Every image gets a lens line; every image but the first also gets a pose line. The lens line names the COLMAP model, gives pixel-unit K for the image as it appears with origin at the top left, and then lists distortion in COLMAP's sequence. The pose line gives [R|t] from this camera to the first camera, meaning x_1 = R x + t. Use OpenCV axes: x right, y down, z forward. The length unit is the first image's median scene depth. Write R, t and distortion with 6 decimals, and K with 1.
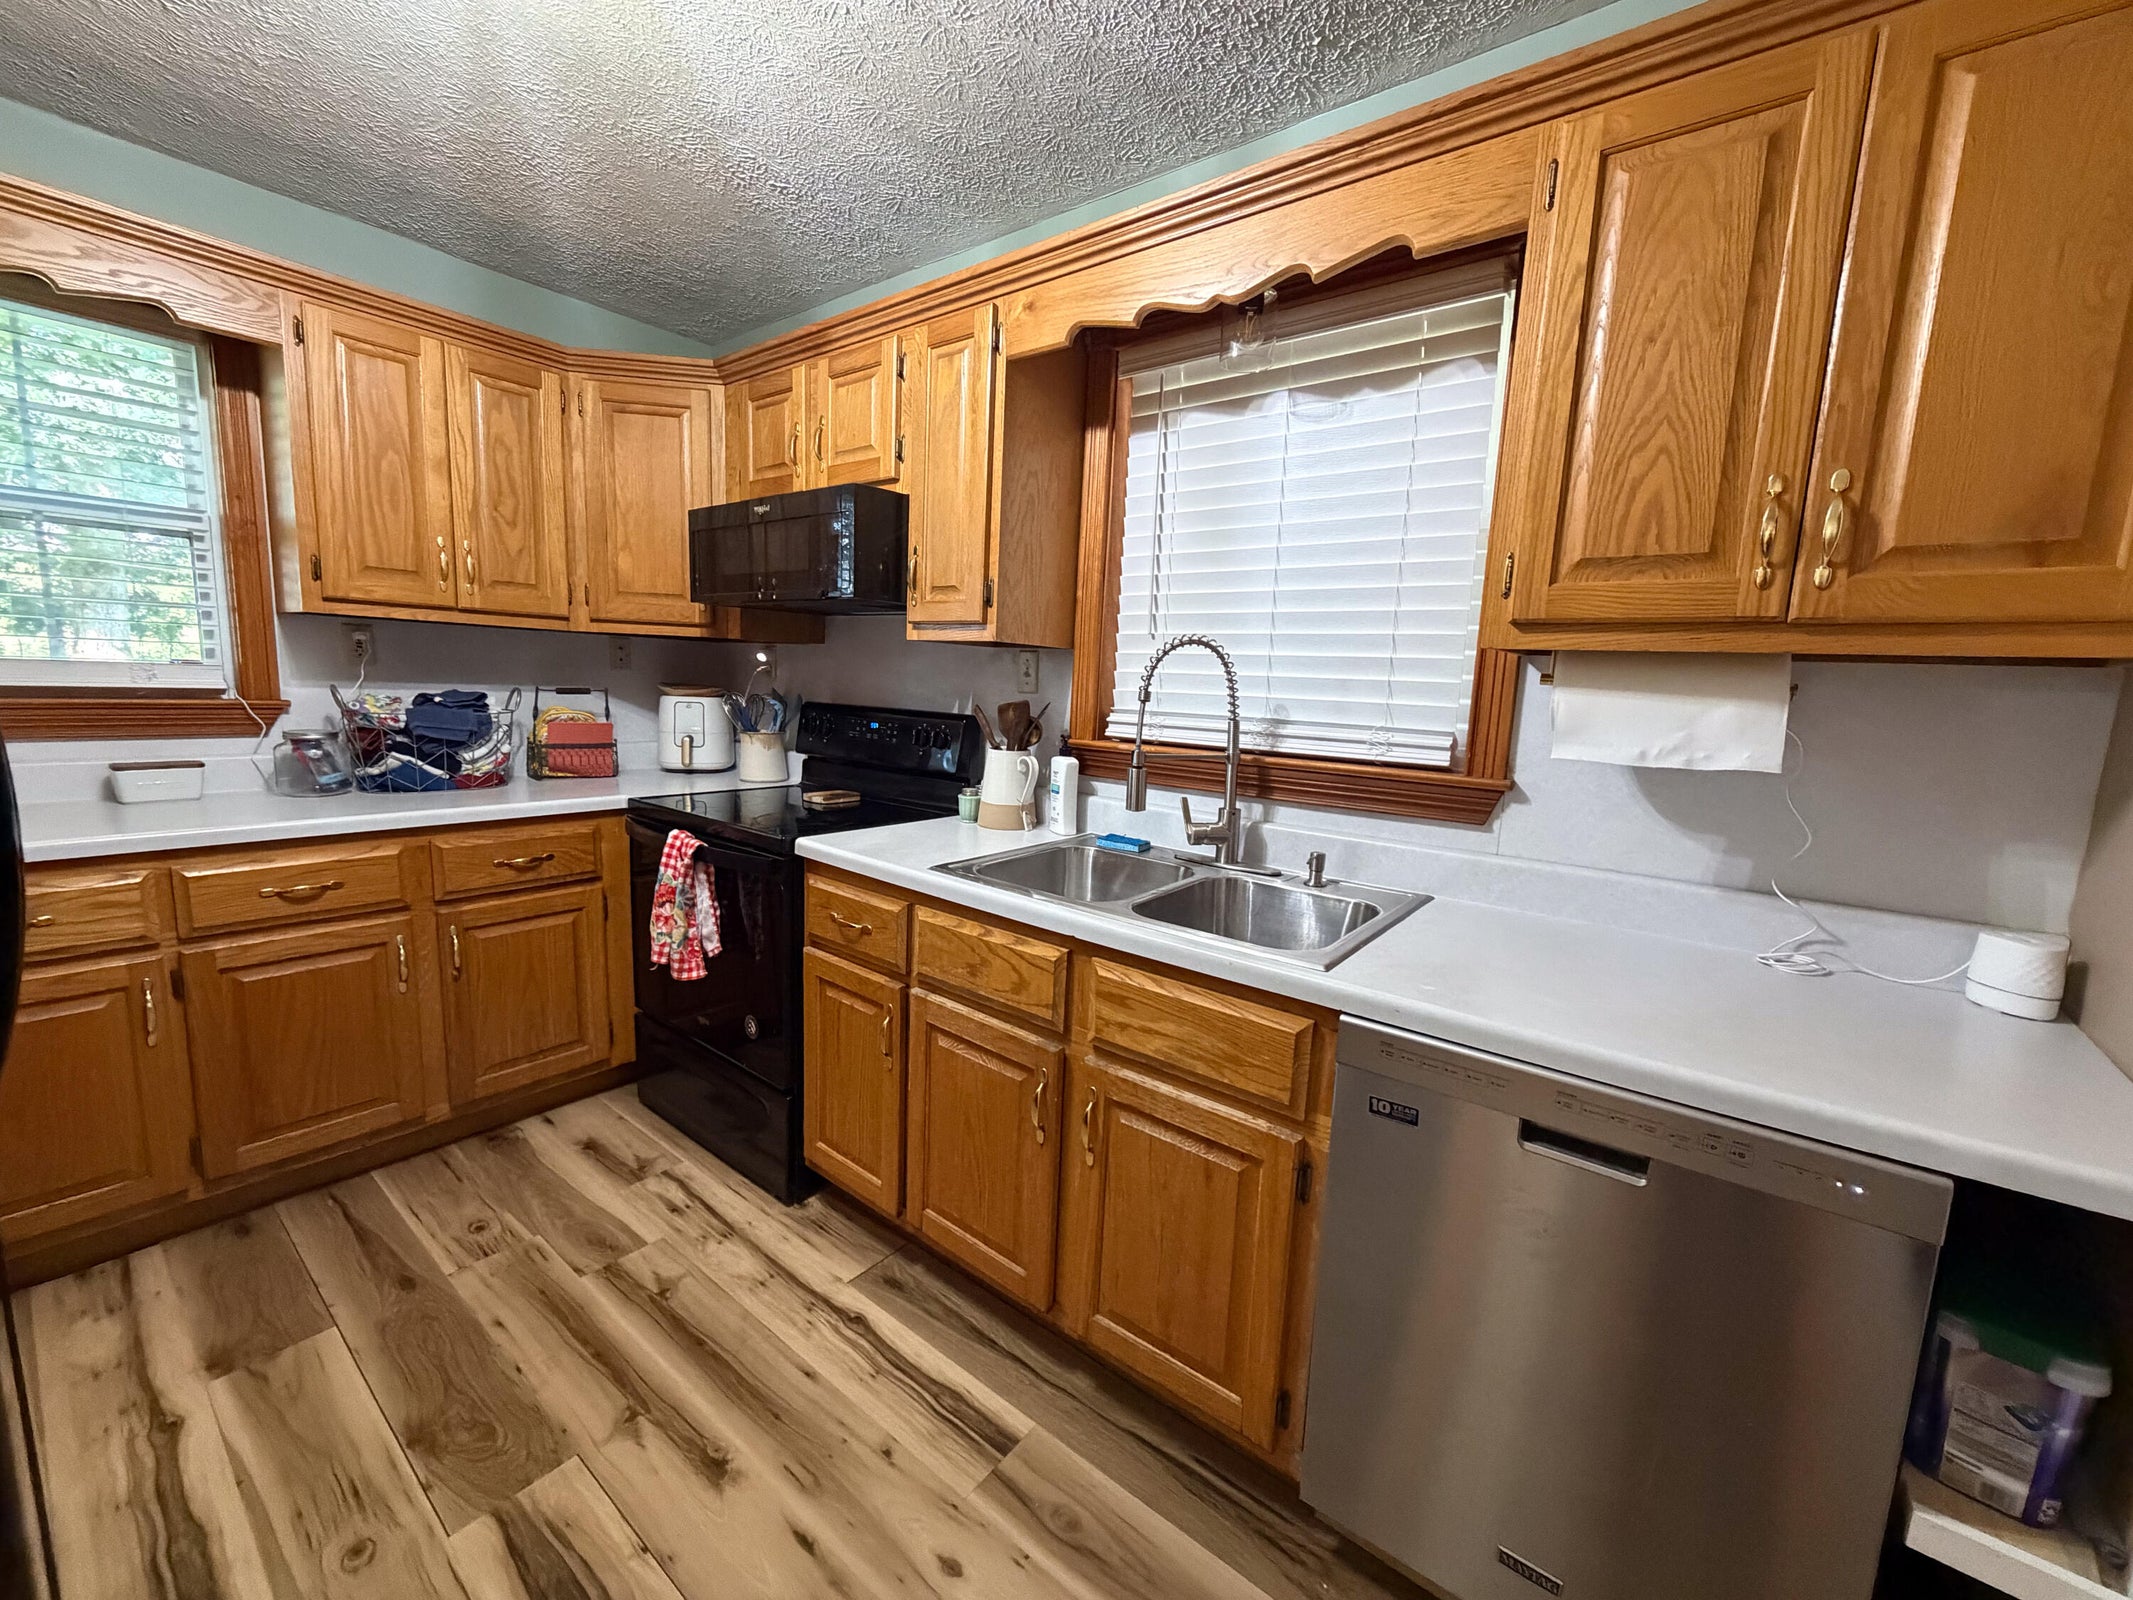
lens RADIAL K [[850.3, 0, 1073.0], [0, 850.3, 802.8], [0, 0, 1]] dist [0.000224, 0.000000]
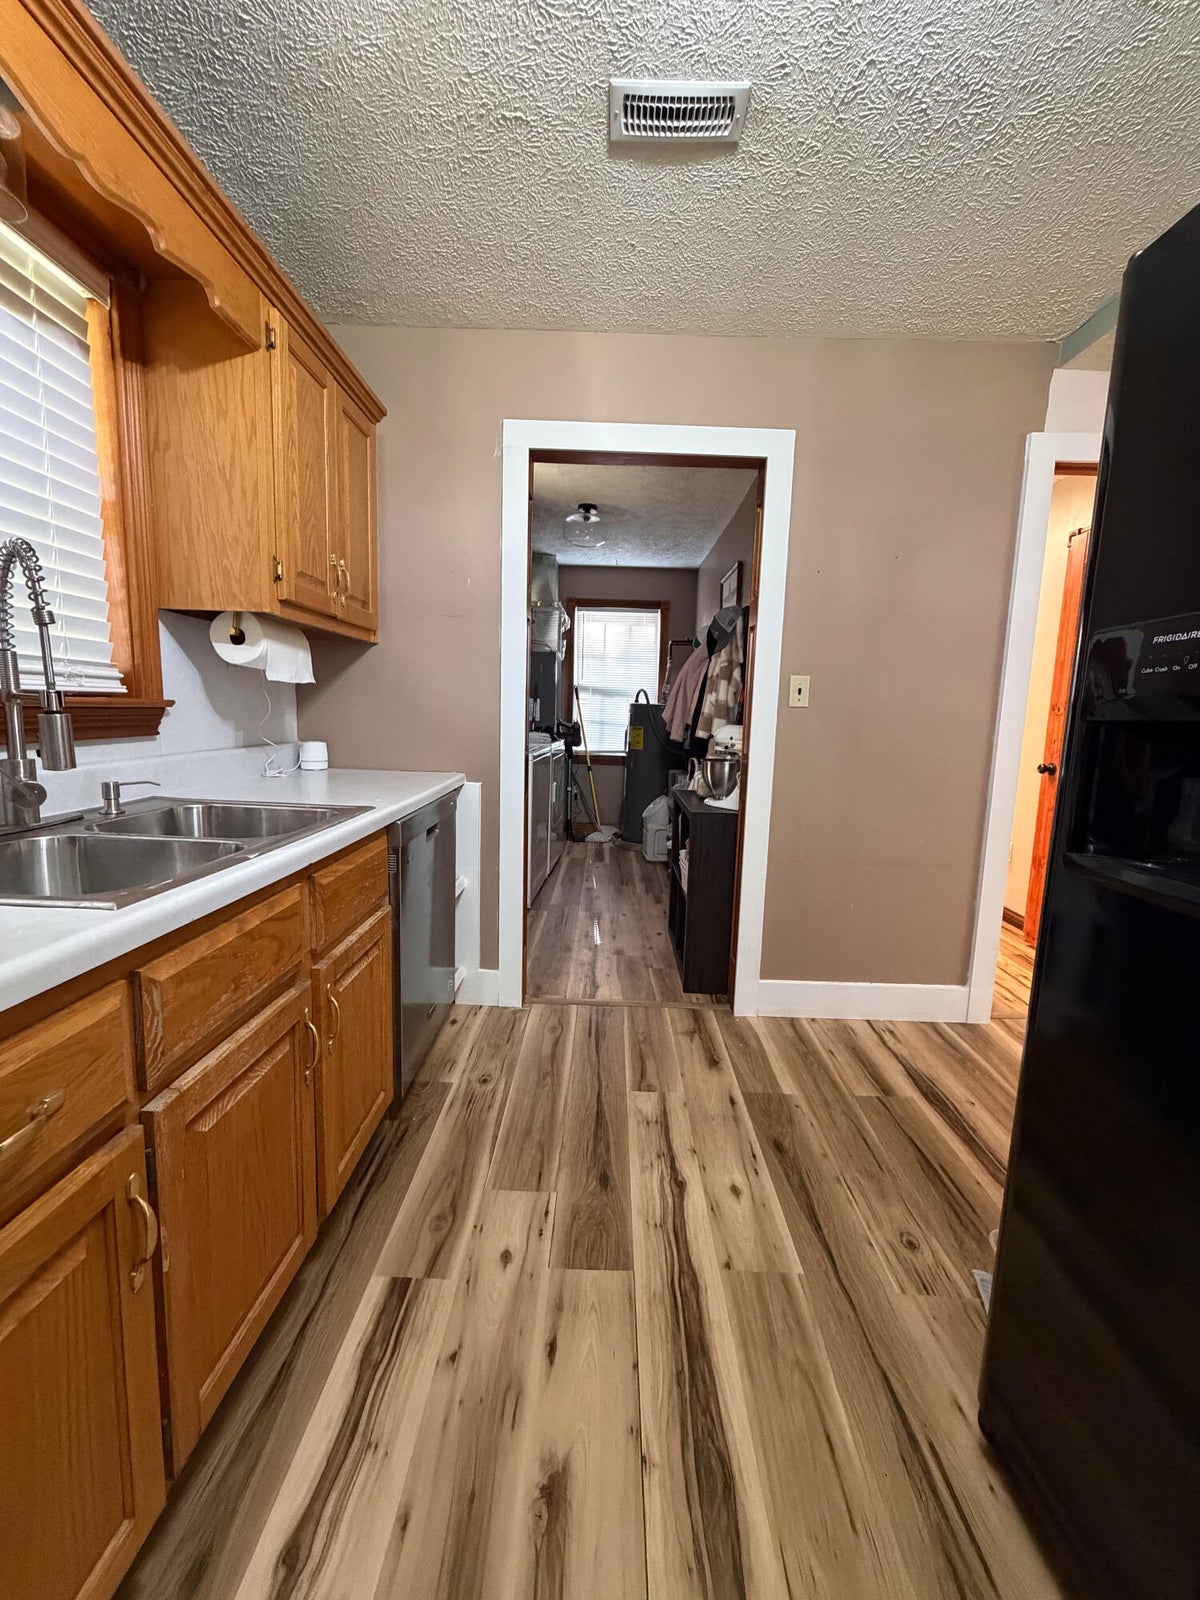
lens RADIAL K [[637.9, 0, 599.4], [0, 637.9, 802.5], [0, 0, 1]] dist [0.000224, 0.000000]
pose [[-0.598554, -0.173642, 0.782036, -0.611447], [0.062074, 0.963236, 0.261386, -0.075182], [-0.798674, 0.204998, -0.565770, 0.854723]]
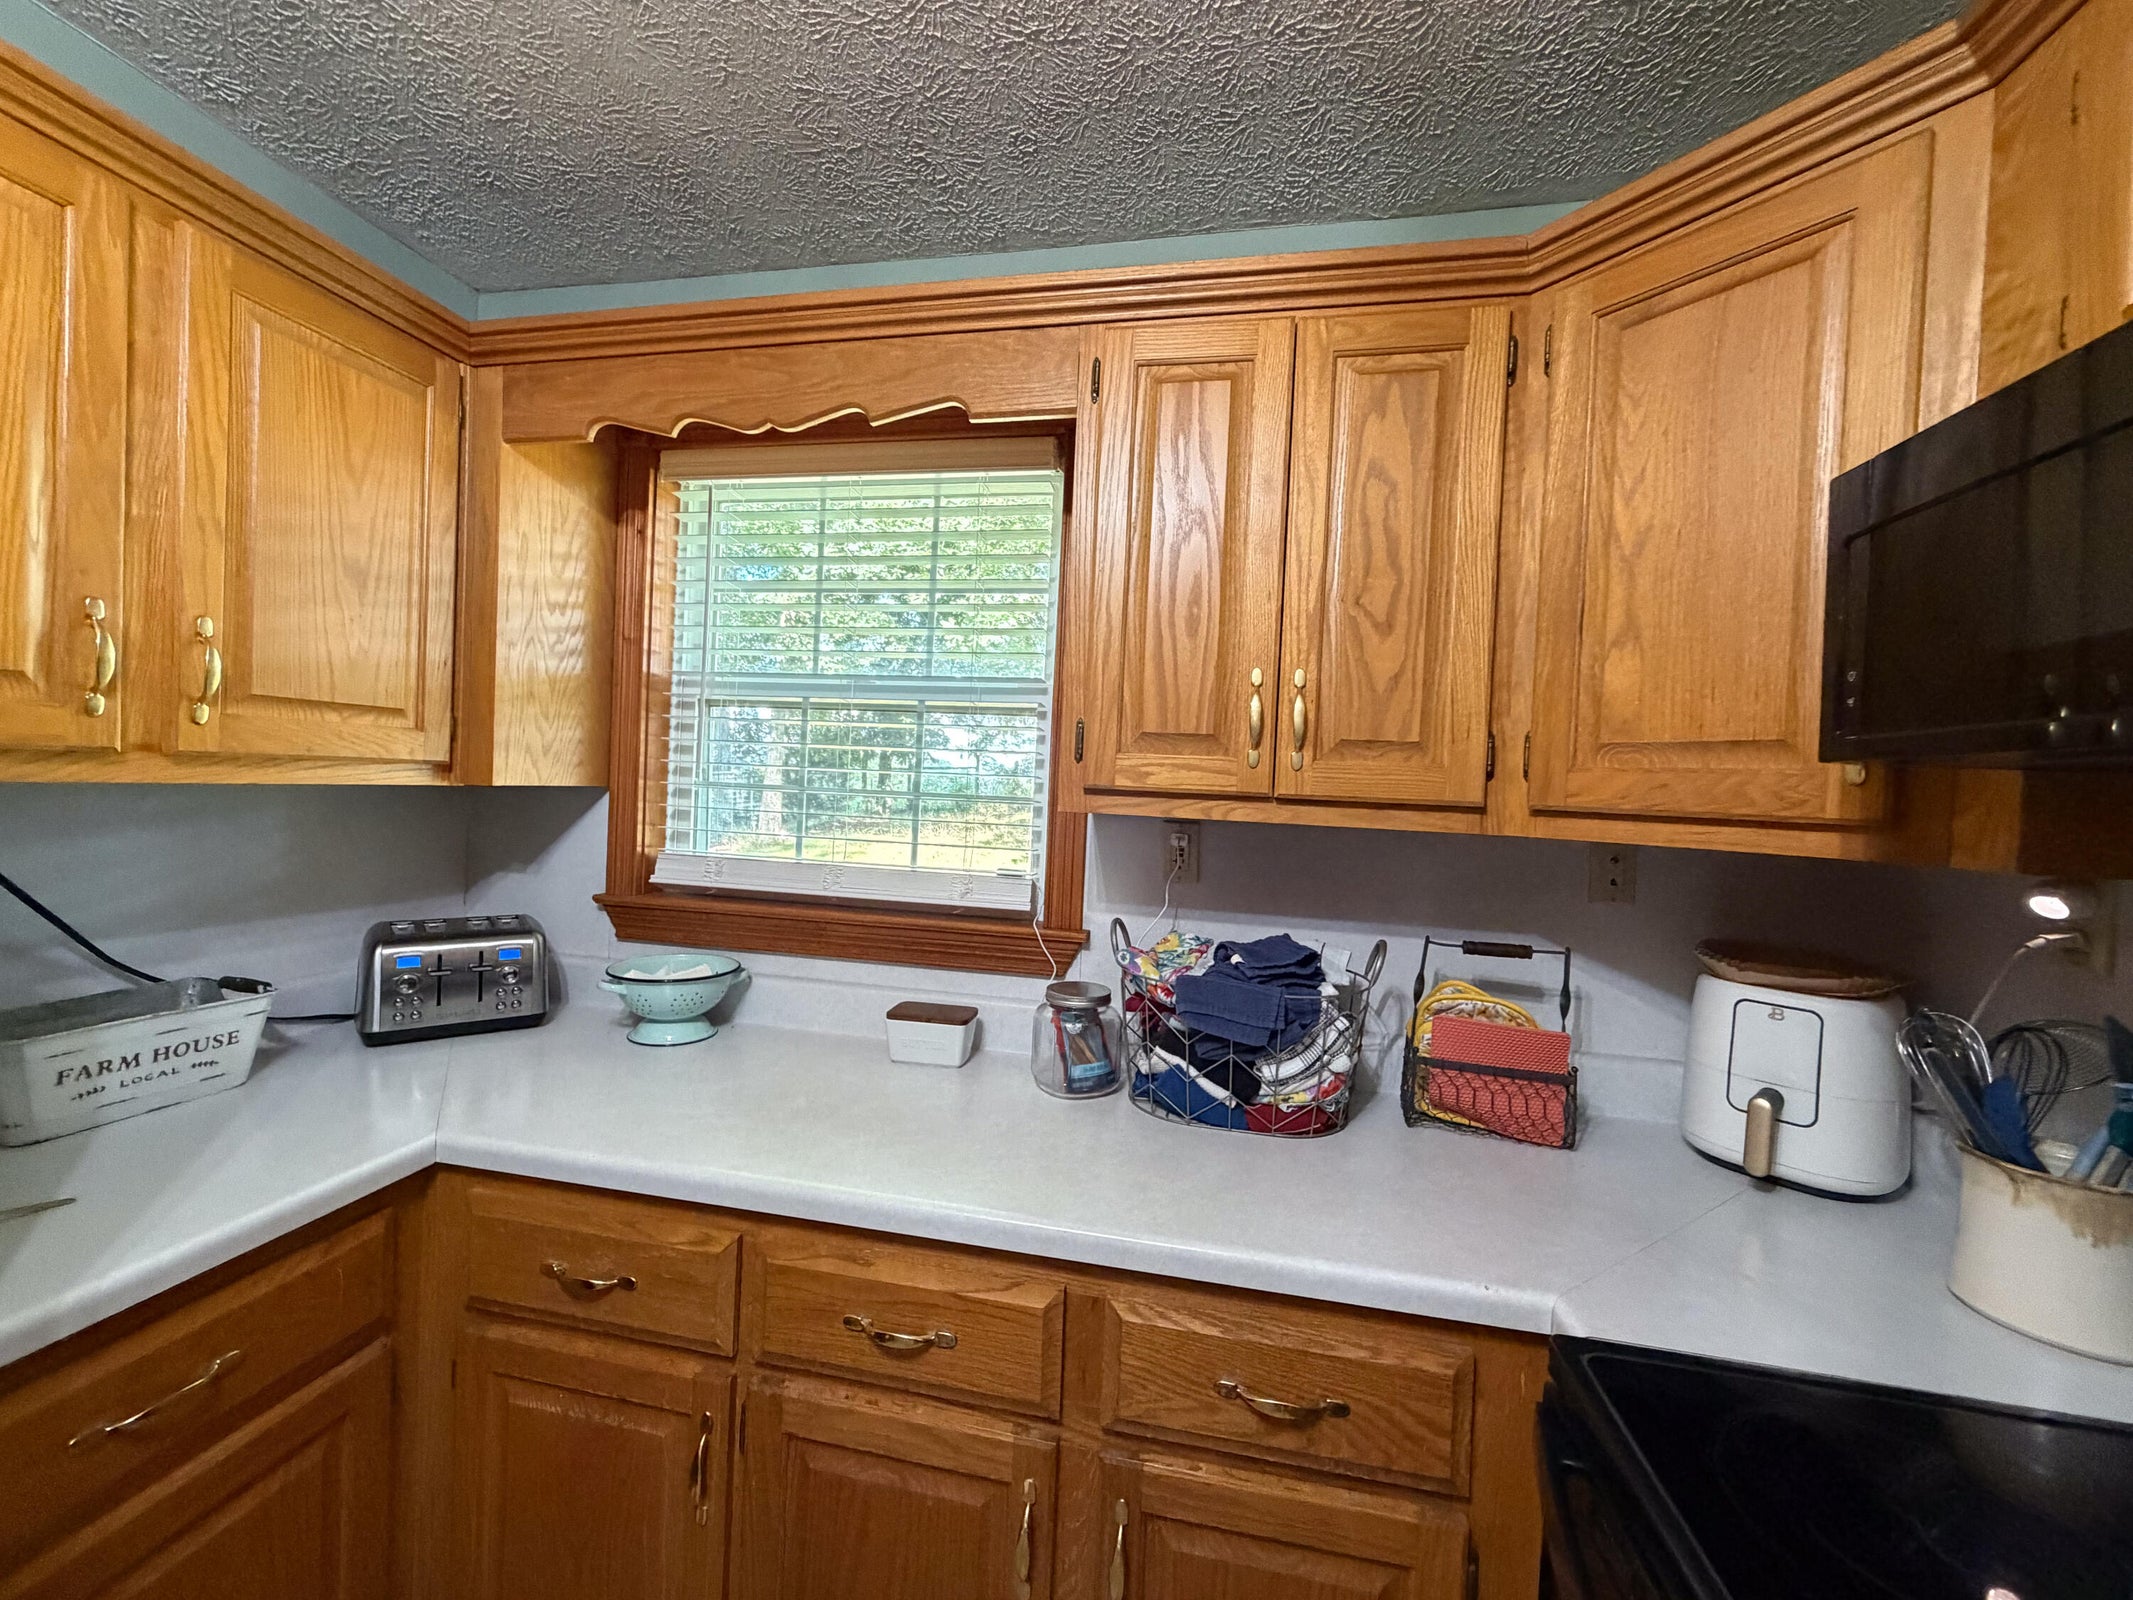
lens RADIAL K [[850.3, 0, 1061.3], [0, 850.3, 798.3], [0, 0, 1]] dist [0.000224, 0.000000]
pose [[0.444427, -0.011207, -0.895745, -0.368801], [-0.151905, 0.984498, -0.087686, -0.193111], [0.882842, 0.175038, 0.435836, 0.780020]]
